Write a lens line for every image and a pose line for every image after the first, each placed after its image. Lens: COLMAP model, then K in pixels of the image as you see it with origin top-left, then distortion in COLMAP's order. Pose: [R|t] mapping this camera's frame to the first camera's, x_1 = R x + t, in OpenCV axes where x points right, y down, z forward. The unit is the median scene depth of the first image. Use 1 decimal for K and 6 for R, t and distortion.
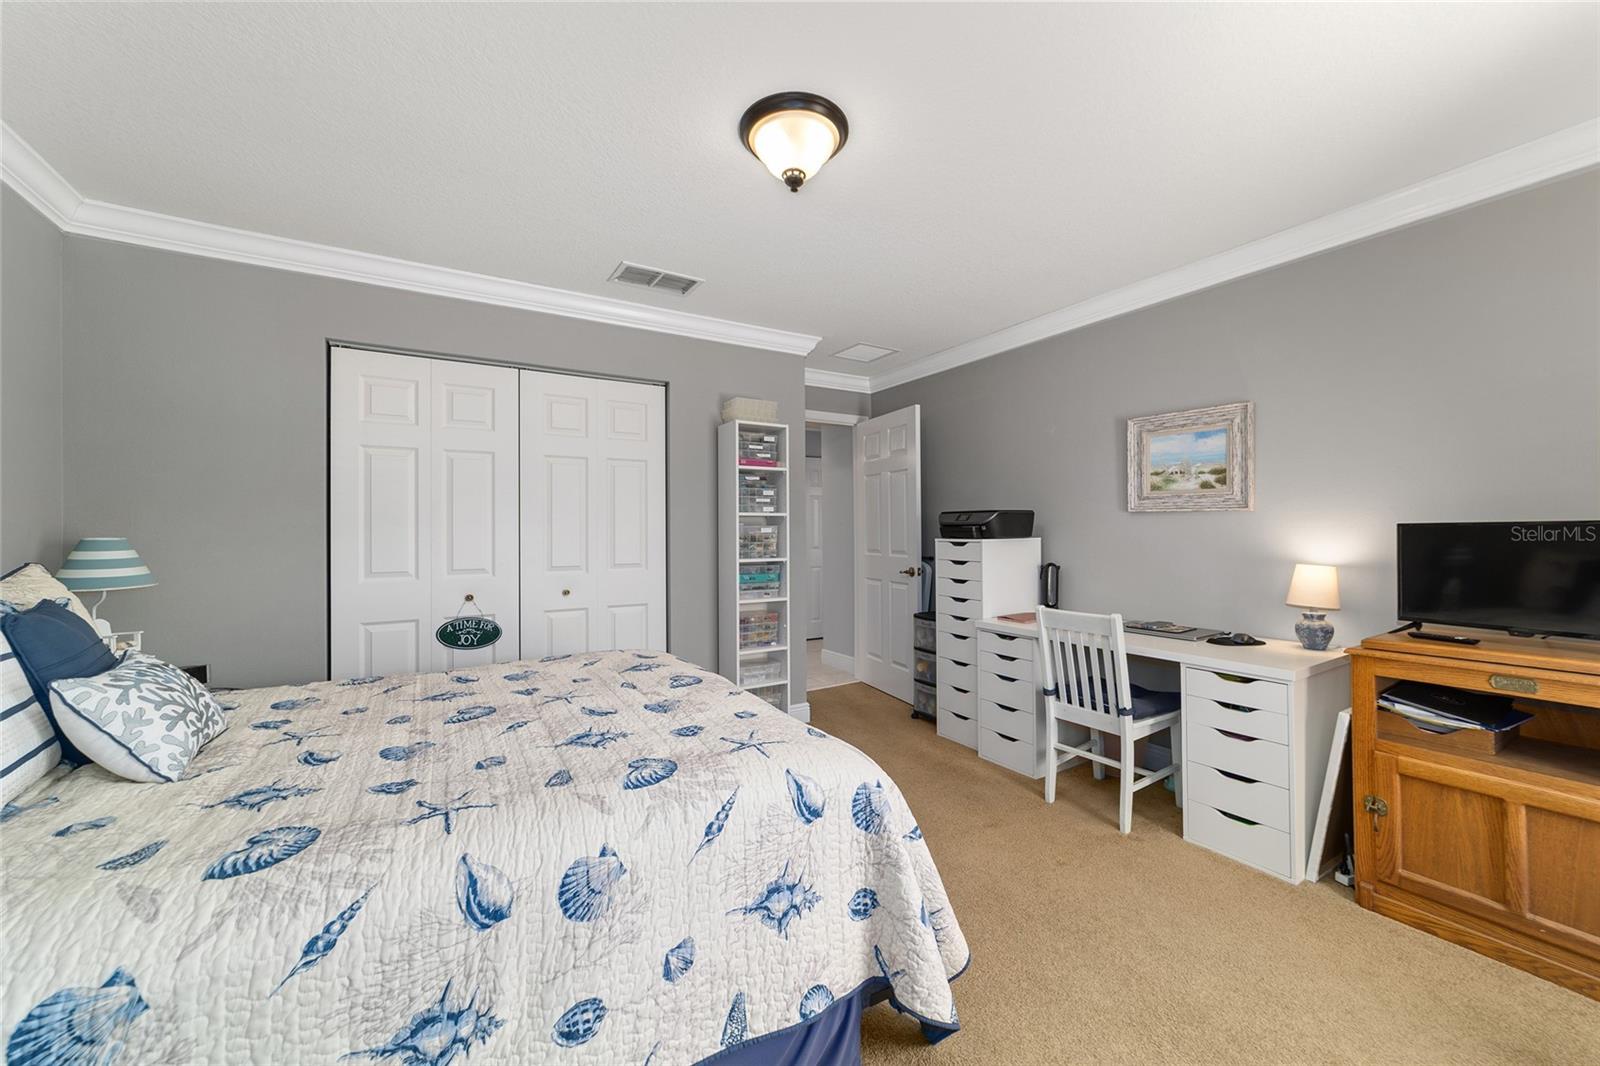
lens RADIAL K [[615.4, 0, 791.2], [0, 615.4, 529.4], [0, 0, 1]] dist [-0.013866, 0.004793]
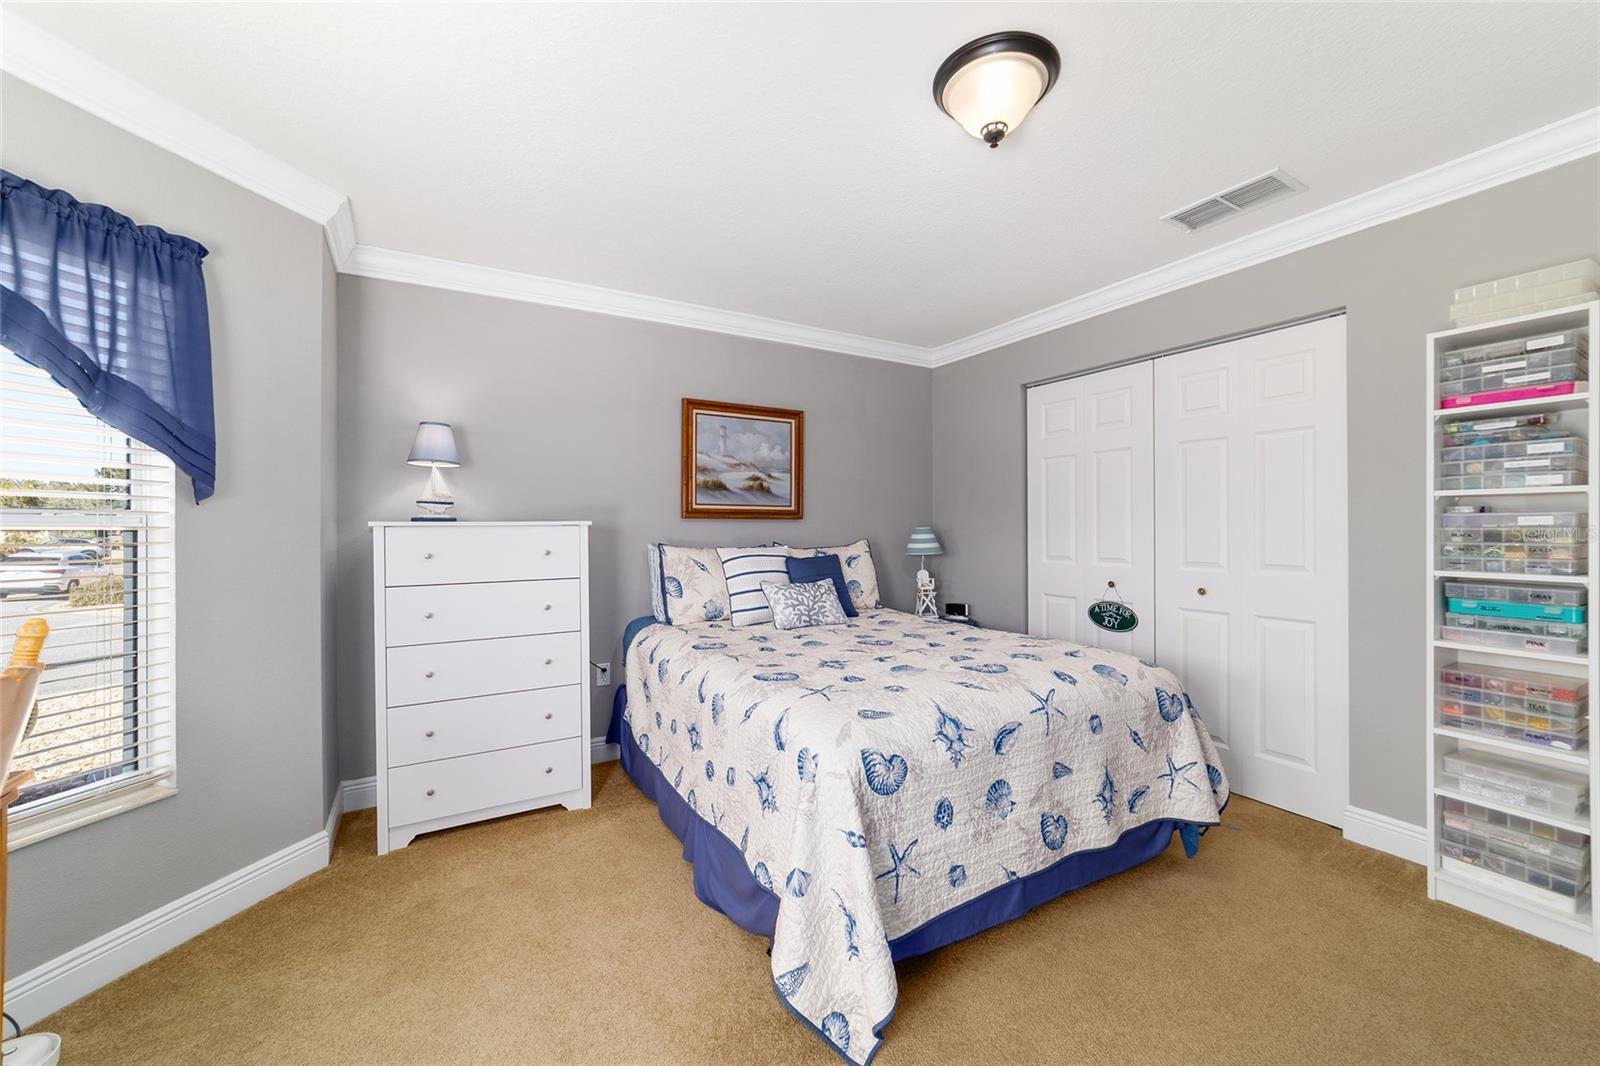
lens RADIAL K [[615.4, 0, 799.8], [0, 615.4, 528.1], [0, 0, 1]] dist [-0.013866, 0.004793]
pose [[-0.009885, 0.007840, -0.999920, 0.484905], [0.007099, 0.999945, 0.007770, -0.000743], [0.999926, -0.007021, -0.009940, 0.385722]]
